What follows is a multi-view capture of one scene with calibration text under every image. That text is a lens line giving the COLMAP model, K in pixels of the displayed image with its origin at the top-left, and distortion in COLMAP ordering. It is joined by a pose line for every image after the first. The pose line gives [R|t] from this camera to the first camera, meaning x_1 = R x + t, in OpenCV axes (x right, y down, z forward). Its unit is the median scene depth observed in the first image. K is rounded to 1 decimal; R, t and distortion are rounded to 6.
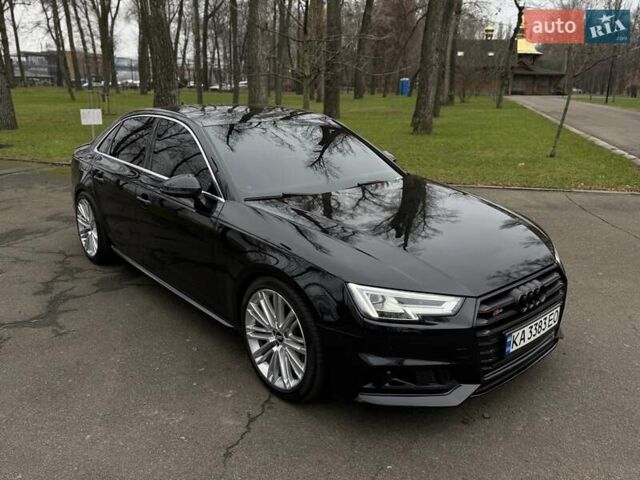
lens RADIAL K [[534.5, 0, 313.5], [0, 534.5, 243.7], [0, 0, 1]] dist [0.083843, -0.123908]
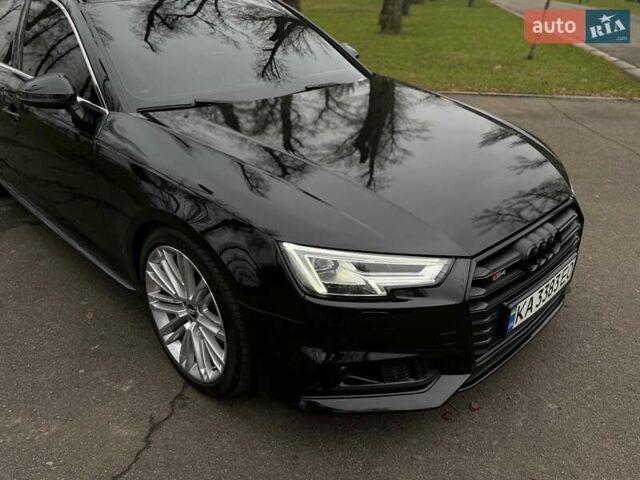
lens RADIAL K [[534.5, 0, 313.5], [0, 534.5, 243.7], [0, 0, 1]] dist [0.083843, -0.123908]
pose [[0.997956, -0.022641, 0.059759, 0.049266], [0.012591, 0.986467, 0.163476, -0.023940], [-0.062651, -0.162389, 0.984736, 0.268186]]
